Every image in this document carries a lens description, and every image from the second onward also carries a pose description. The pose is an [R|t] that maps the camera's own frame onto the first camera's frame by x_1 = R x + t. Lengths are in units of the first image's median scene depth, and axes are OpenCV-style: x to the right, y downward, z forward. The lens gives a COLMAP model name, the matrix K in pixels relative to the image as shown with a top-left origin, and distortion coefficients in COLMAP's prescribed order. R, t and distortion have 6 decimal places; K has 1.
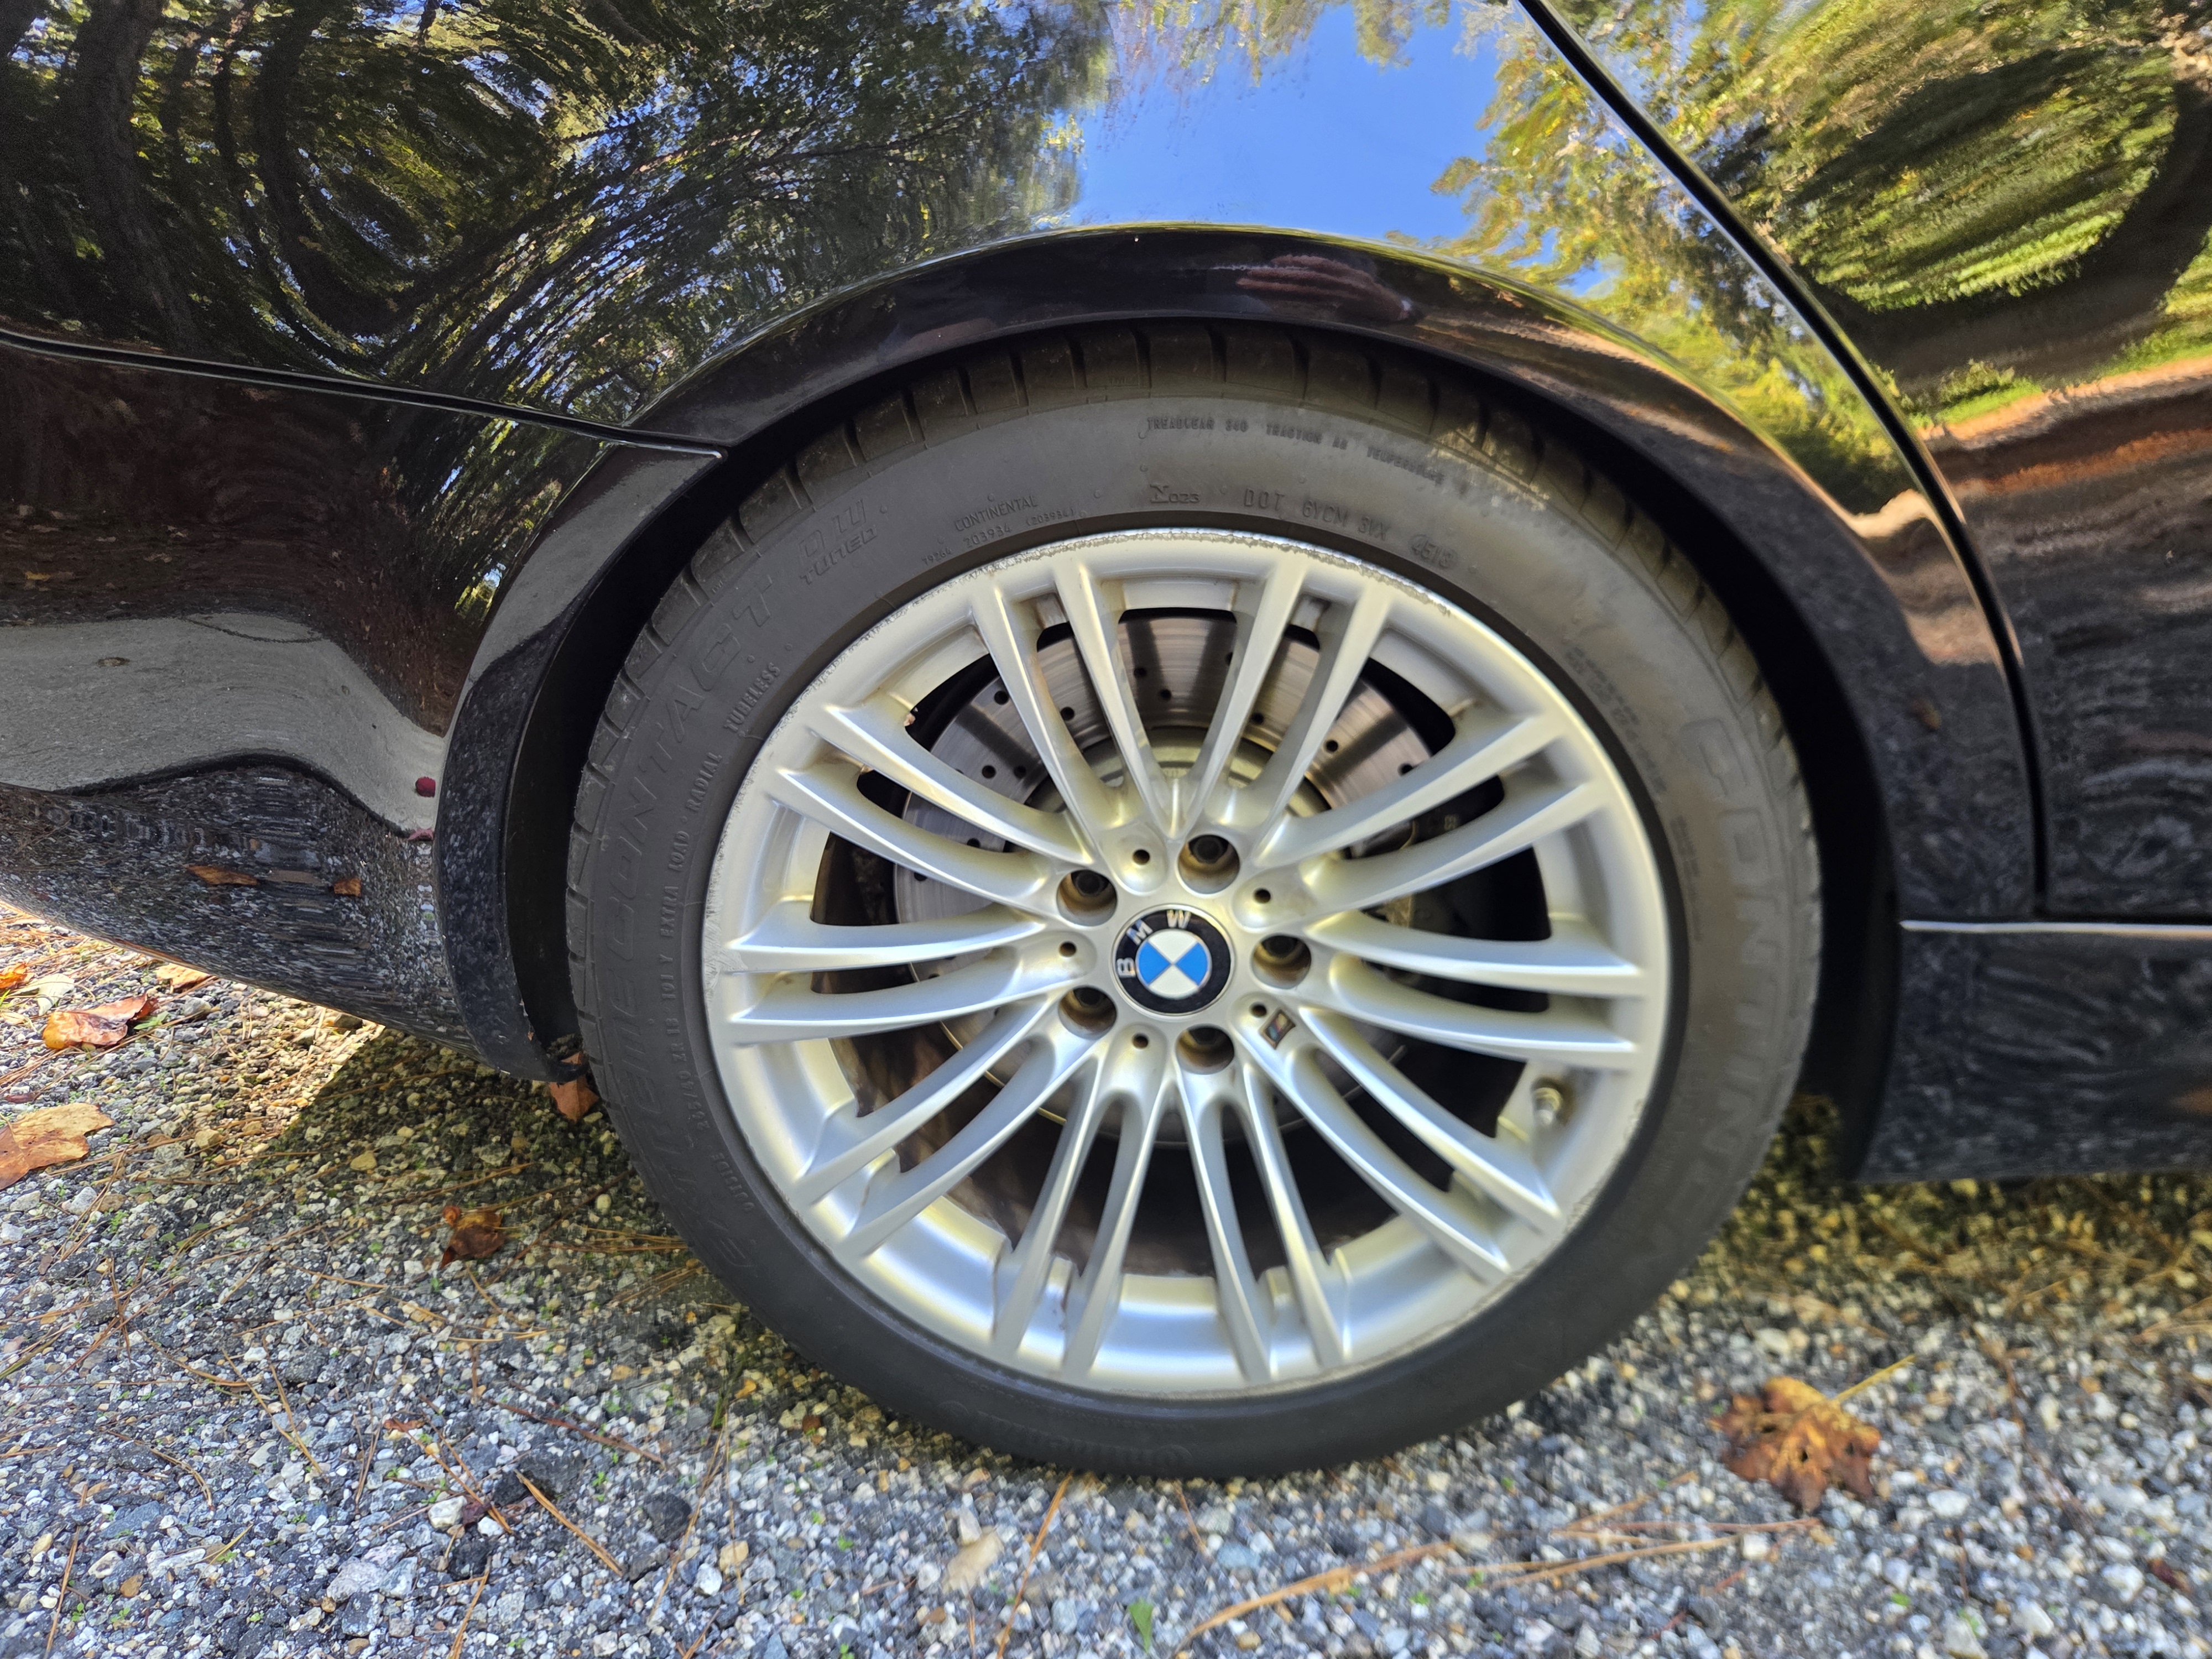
lens RADIAL K [[1512.9, 0, 1106.0], [0, 1512.9, 829.5], [0, 0, 1]] dist [0.052170, -0.000097]
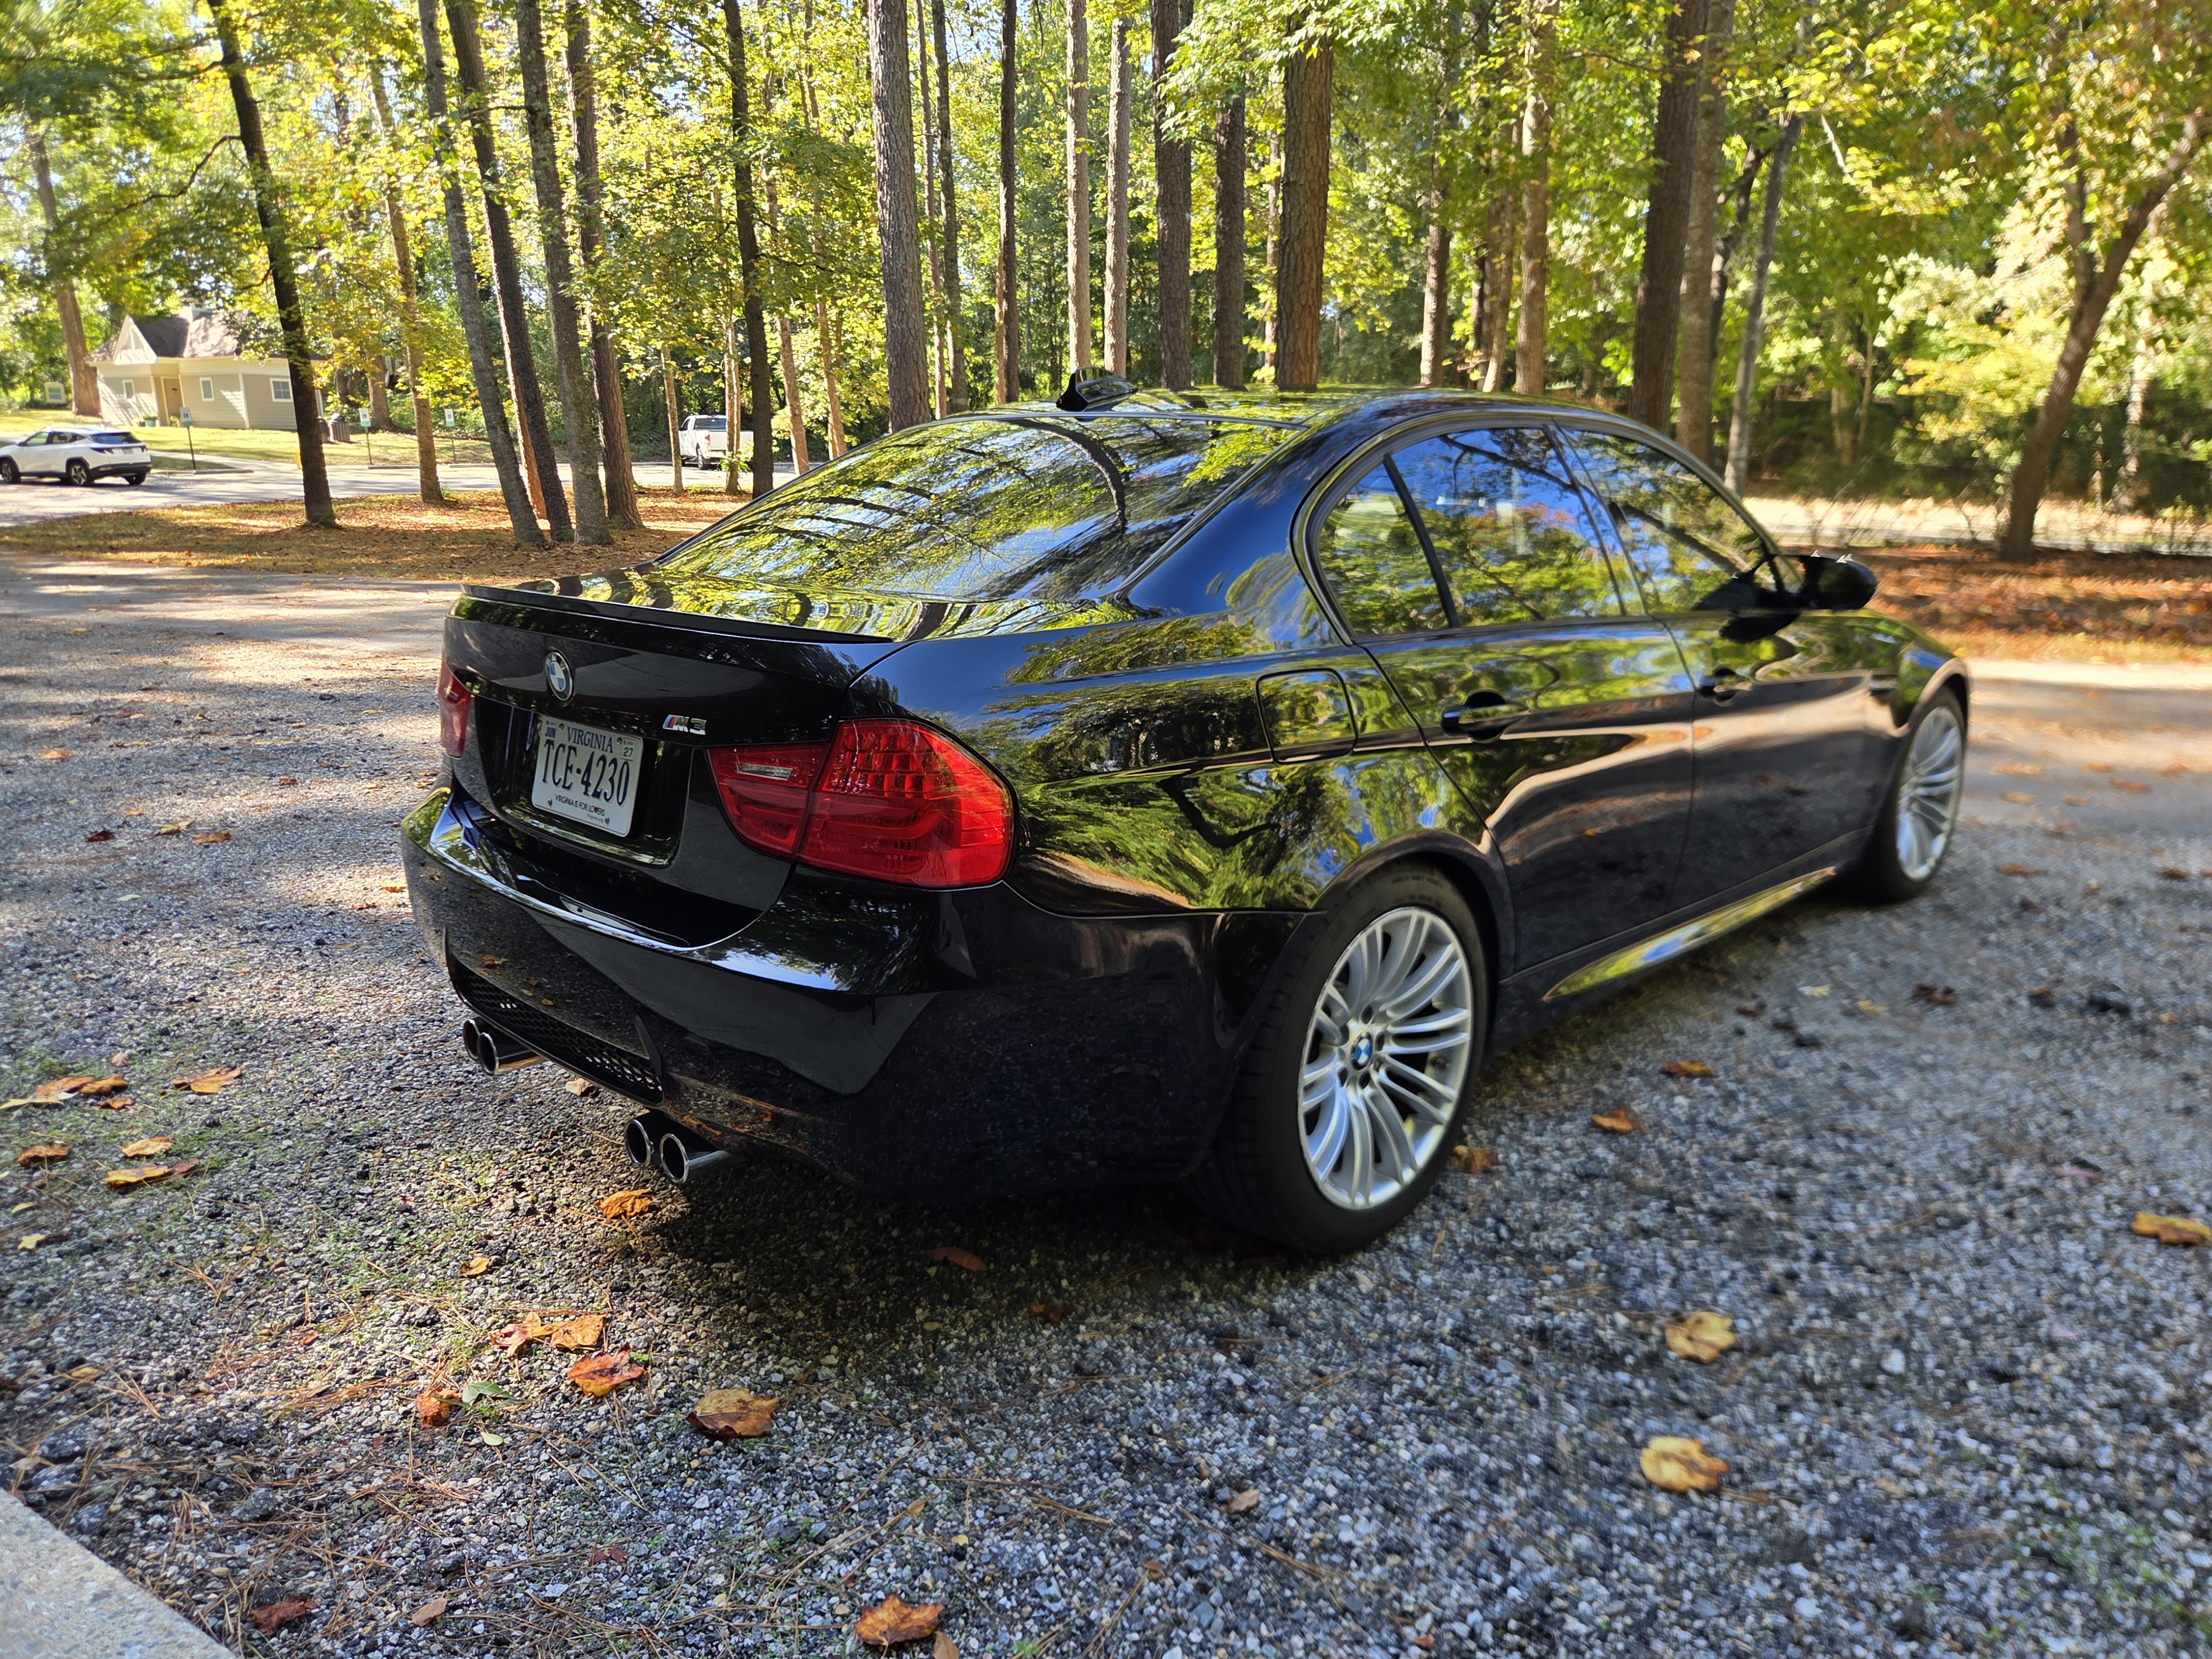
lens RADIAL K [[1478.7, 0, 1106.0], [0, 1478.7, 829.5], [0, 0, 1]] dist [-0.002597, 0.000491]
pose [[0.640709, -0.121474, 0.758114, -2.359197], [0.237110, 0.970445, -0.044894, -0.313338], [-0.730254, 0.208521, 0.650575, -0.580256]]
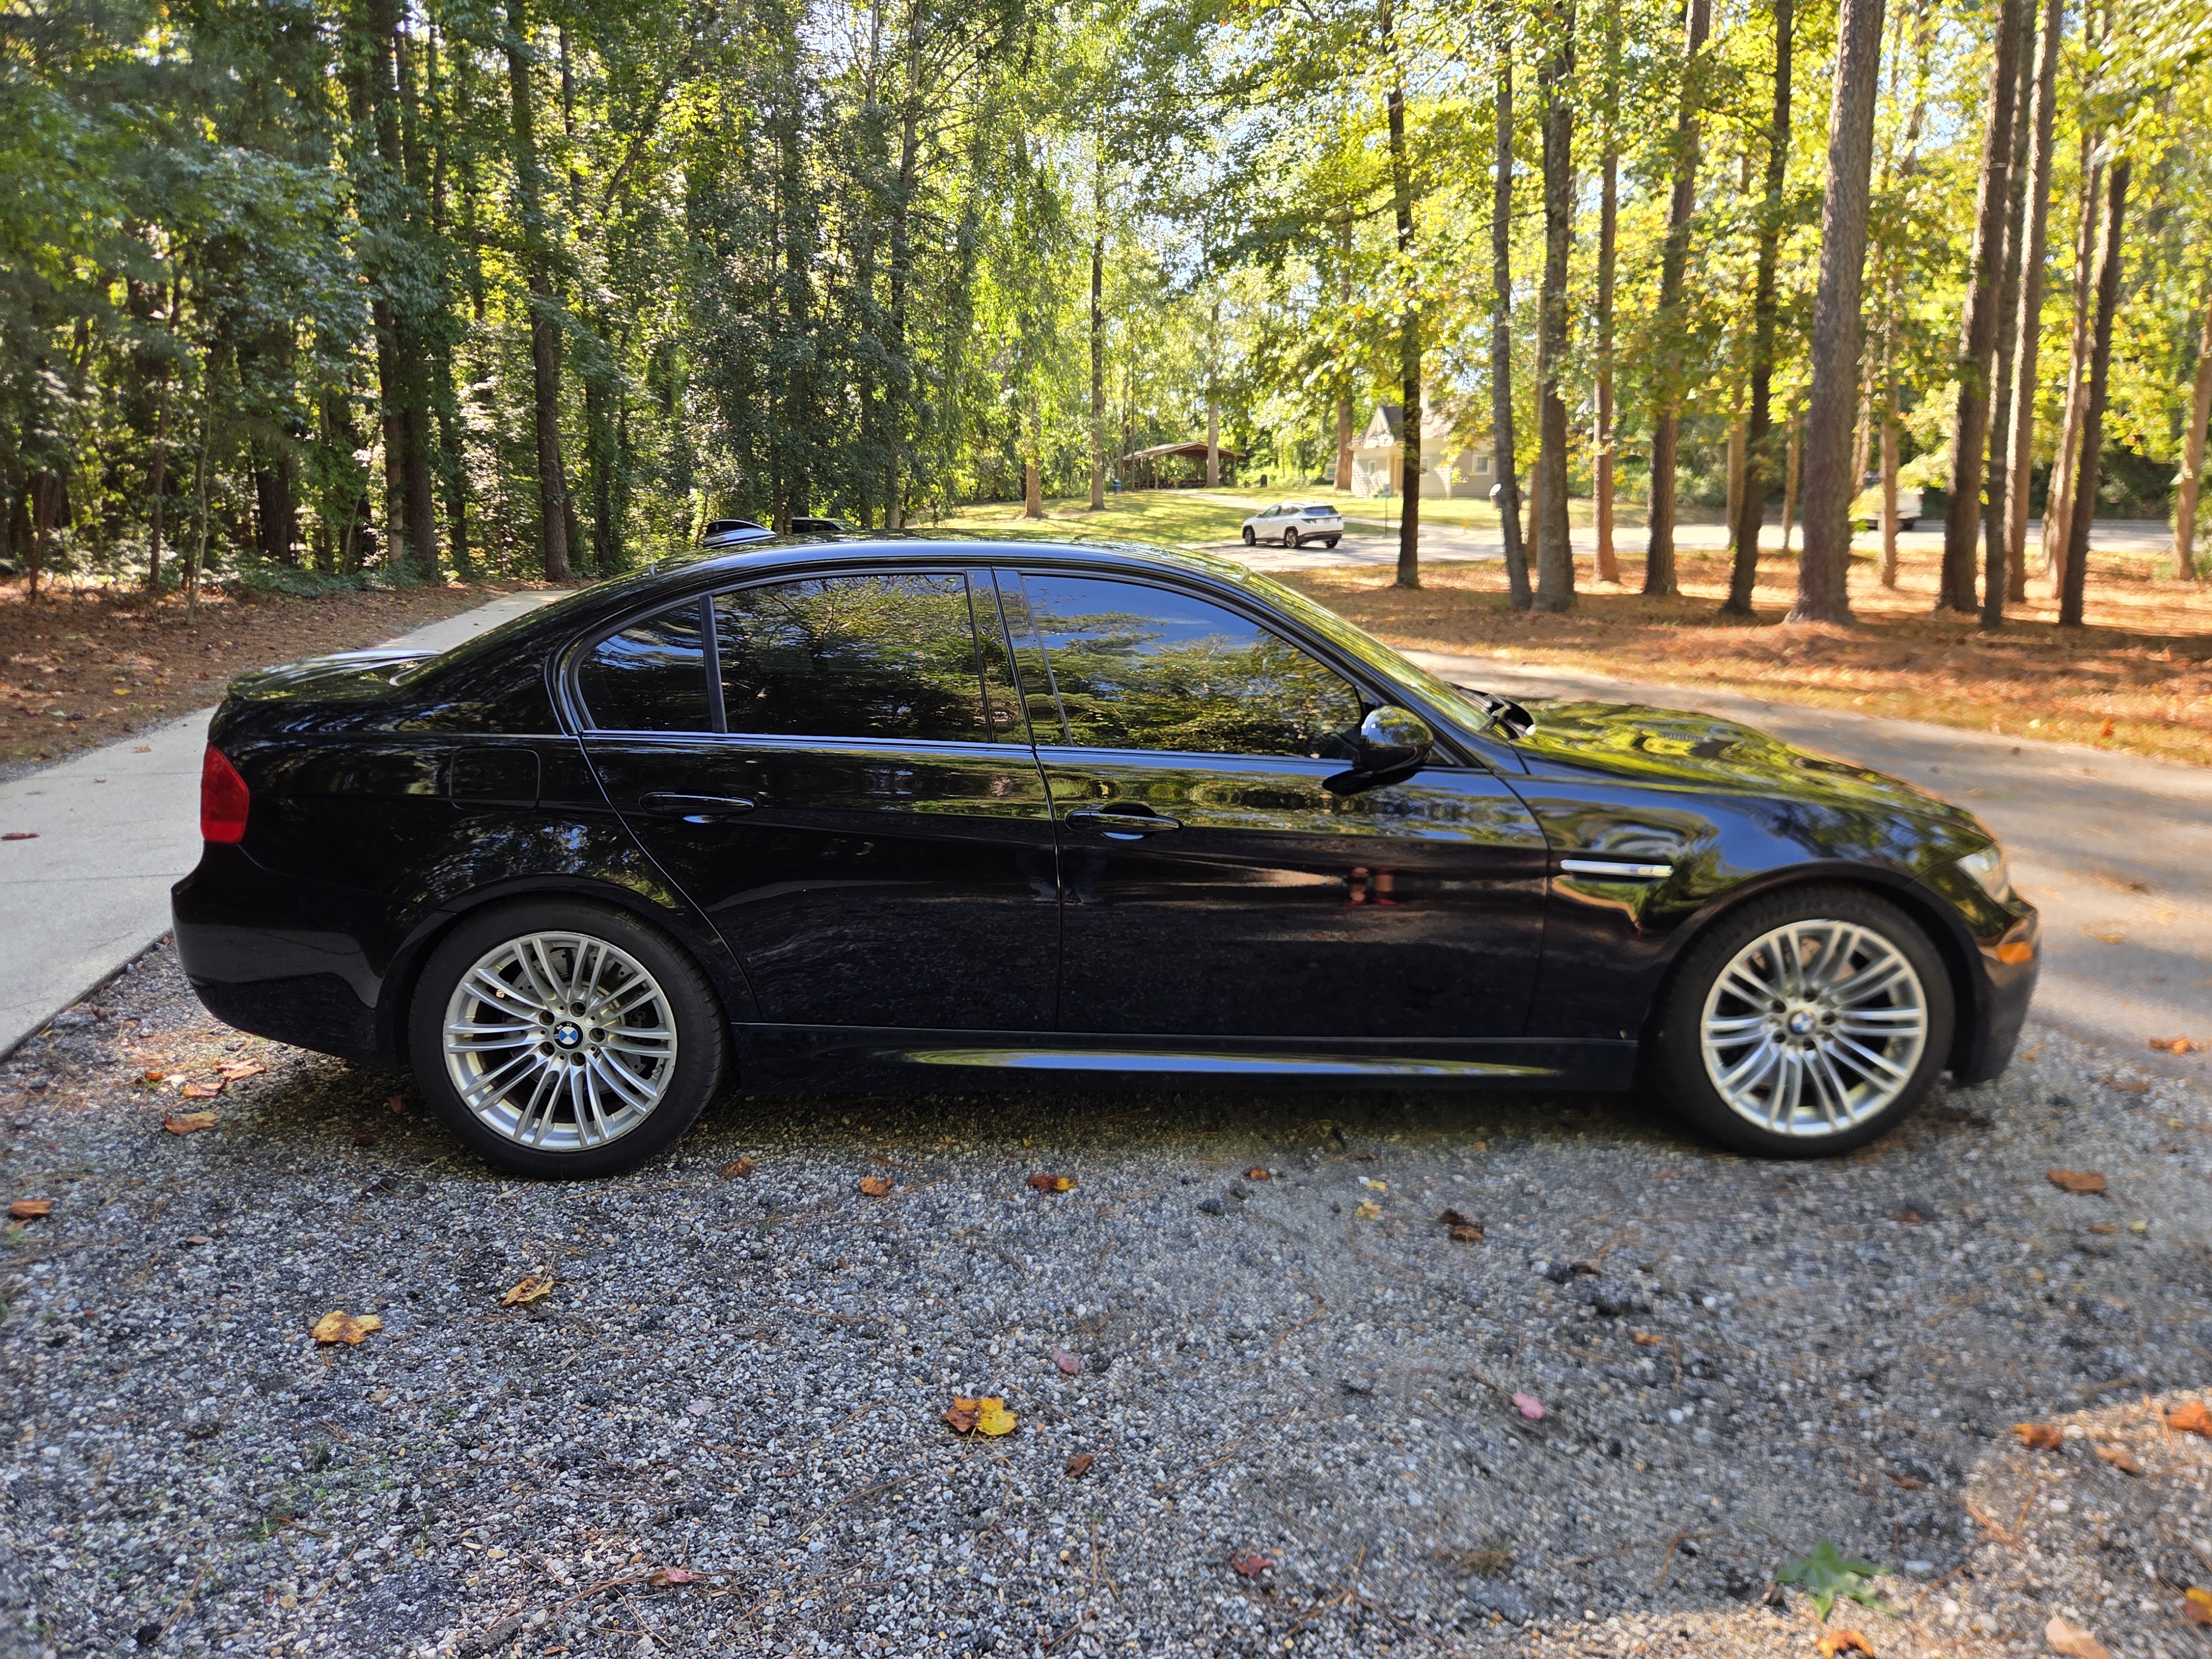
lens RADIAL K [[1500.4, 0, 1152.4], [0, 1500.4, 785.2], [0, 0, 1]] dist [0.003843, 0.001968]
pose [[0.992452, 0.032712, 0.118189, 1.064961], [-0.008326, 0.979517, -0.201191, 0.222653], [-0.122349, 0.198689, 0.972396, -3.104524]]
